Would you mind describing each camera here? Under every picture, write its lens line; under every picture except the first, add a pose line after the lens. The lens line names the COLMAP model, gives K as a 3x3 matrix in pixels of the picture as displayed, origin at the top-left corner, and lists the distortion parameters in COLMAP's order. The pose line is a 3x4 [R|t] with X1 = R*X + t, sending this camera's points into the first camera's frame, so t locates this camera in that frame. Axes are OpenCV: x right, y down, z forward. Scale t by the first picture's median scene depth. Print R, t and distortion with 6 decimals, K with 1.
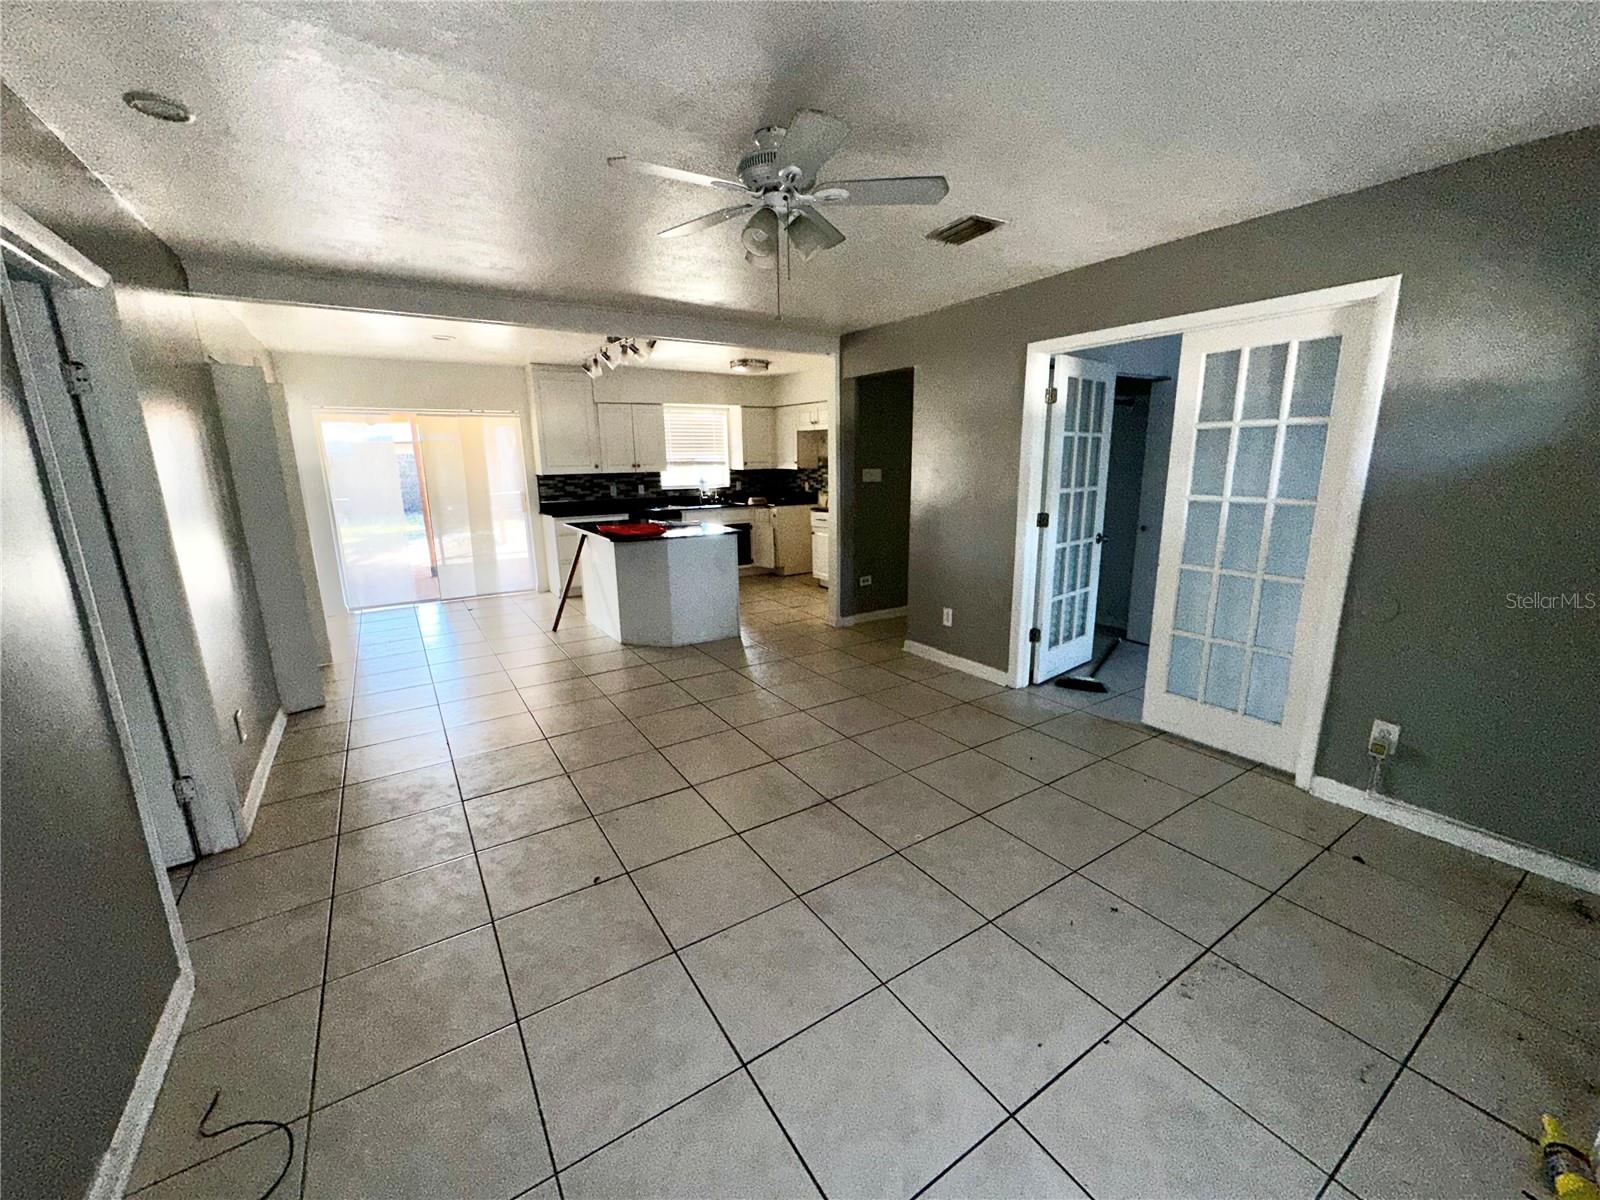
lens RADIAL K [[640.7, 0, 799.9], [0, 640.7, 601.8], [0, 0, 1]] dist [-0.003621, 0.000070]
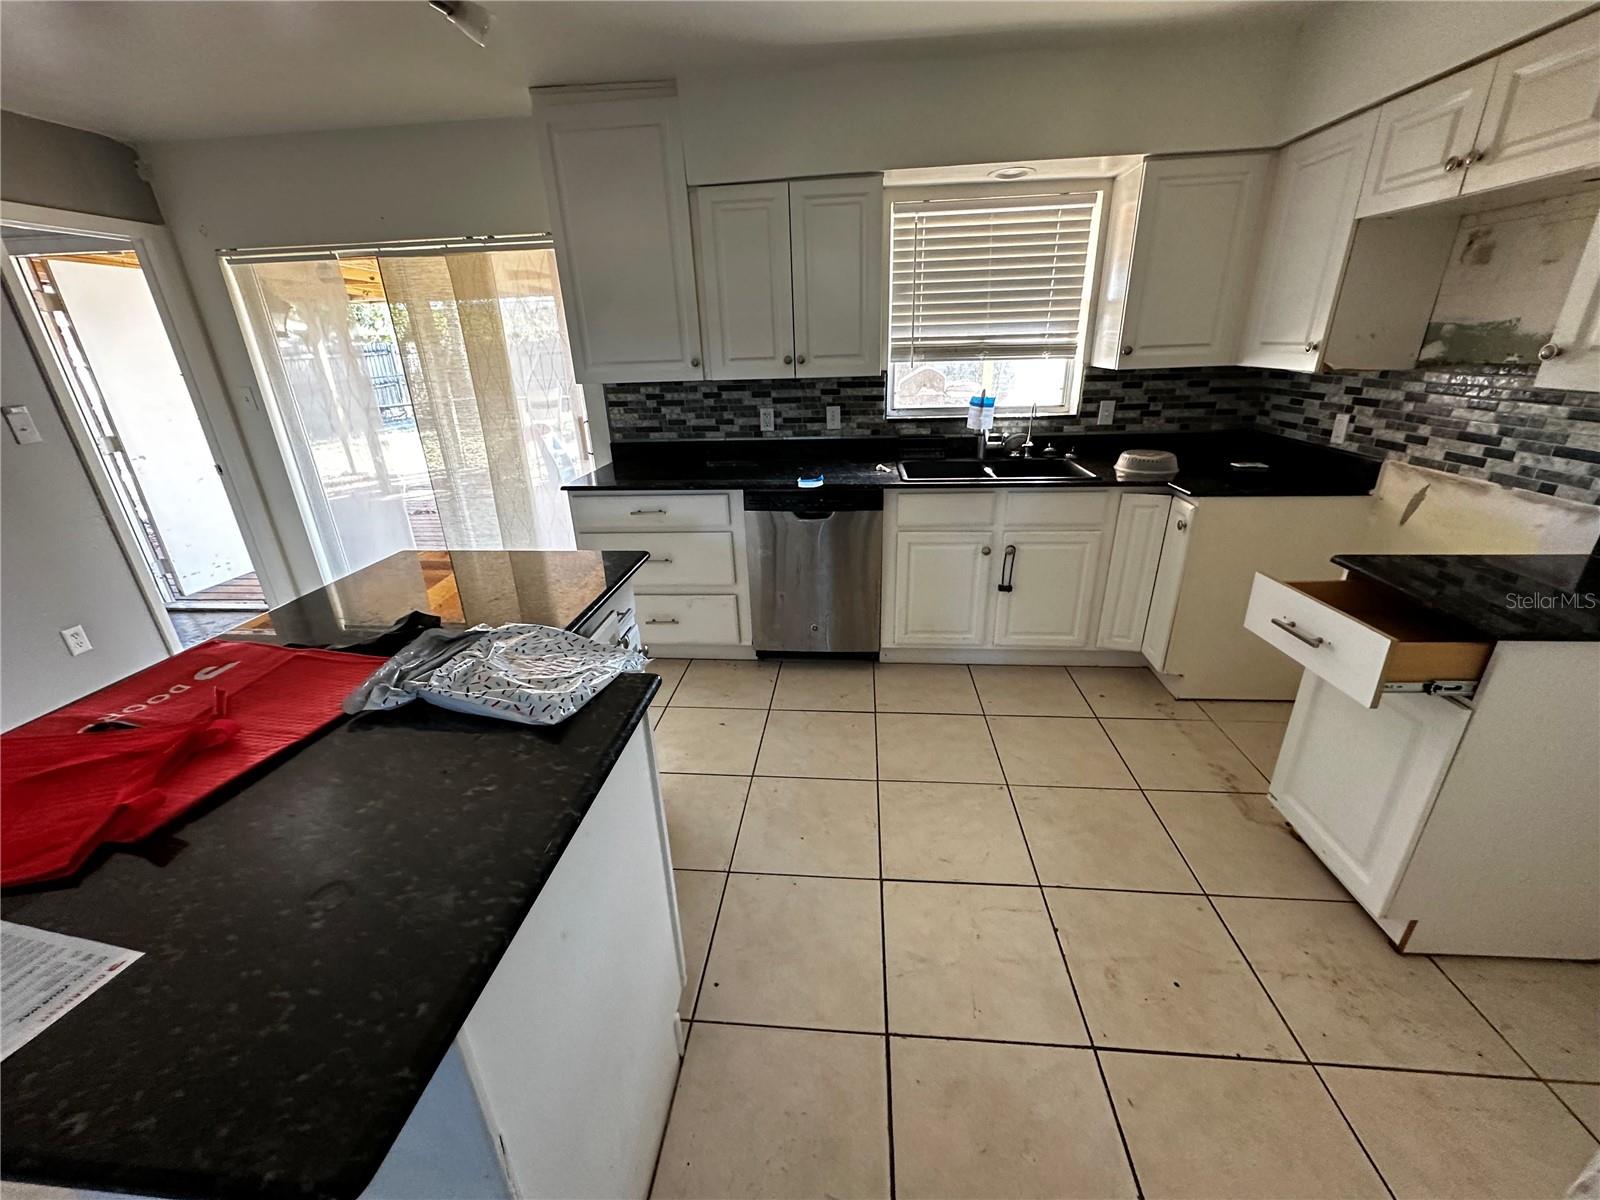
lens RADIAL K [[640.7, 0, 799.2], [0, 640.7, 598.8], [0, 0, 1]] dist [-0.003621, 0.000070]
pose [[0.787599, 0.220183, -0.575507, 0.000611], [-0.117500, 0.970506, 0.210503, -0.143856], [0.604882, -0.098170, 0.790241, 0.635345]]
